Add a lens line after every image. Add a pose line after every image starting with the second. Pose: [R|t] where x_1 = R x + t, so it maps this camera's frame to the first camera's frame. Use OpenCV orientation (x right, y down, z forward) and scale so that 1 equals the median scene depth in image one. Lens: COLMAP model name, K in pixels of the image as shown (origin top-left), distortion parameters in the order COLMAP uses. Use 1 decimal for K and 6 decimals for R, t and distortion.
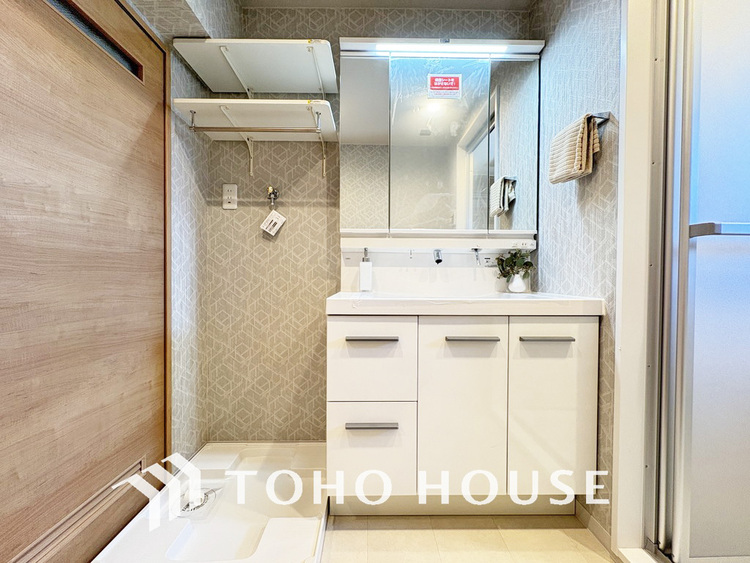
lens RADIAL K [[299.2, 0, 374.5], [0, 299.2, 280.7], [0, 0, 1]] dist [-0.000178, 0.000779]
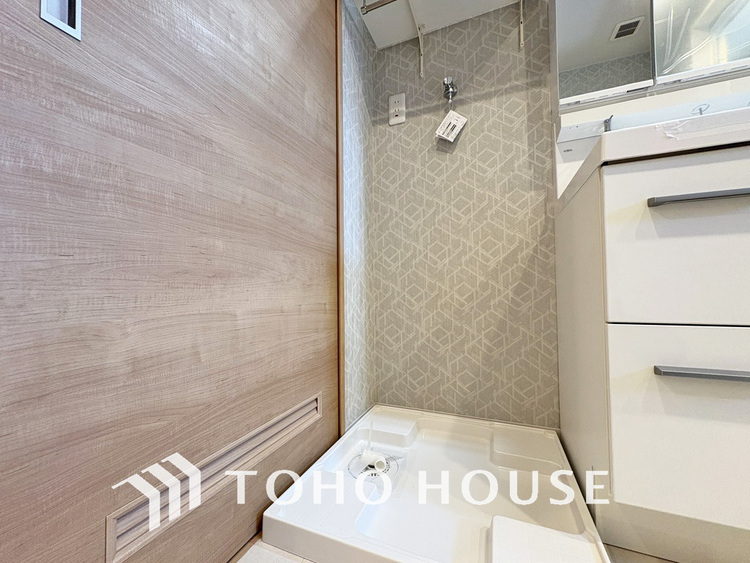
lens RADIAL K [[299.2, 0, 374.5], [0, 299.2, 280.7], [0, 0, 1]] dist [-0.000178, 0.000779]
pose [[0.918956, -0.027490, -0.393400, -0.238479], [0.011901, 0.999046, -0.042011, 0.247333], [0.394180, 0.033925, 0.918407, 0.235056]]
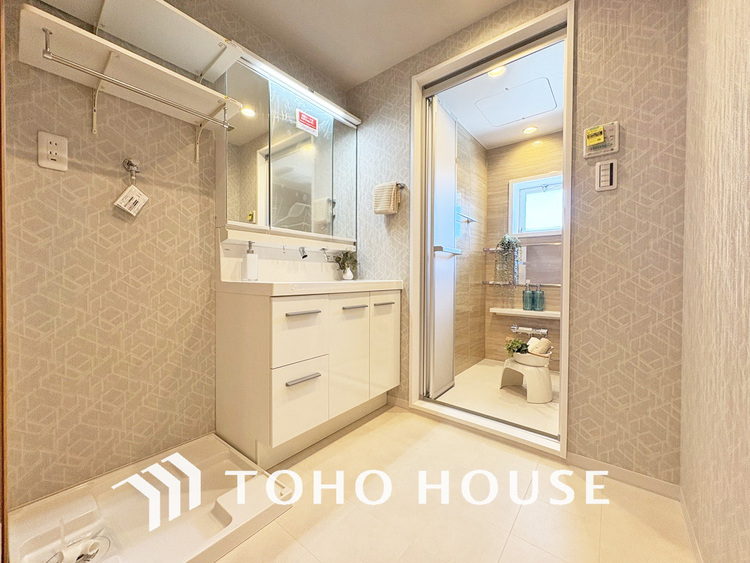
lens RADIAL K [[299.2, 0, 374.5], [0, 299.2, 280.7], [0, 0, 1]] dist [-0.000178, 0.000779]
pose [[0.635222, -0.012357, 0.772231, -0.585619], [0.009997, 0.999920, 0.007777, 0.032386], [-0.772265, 0.002780, 0.635295, -0.054165]]
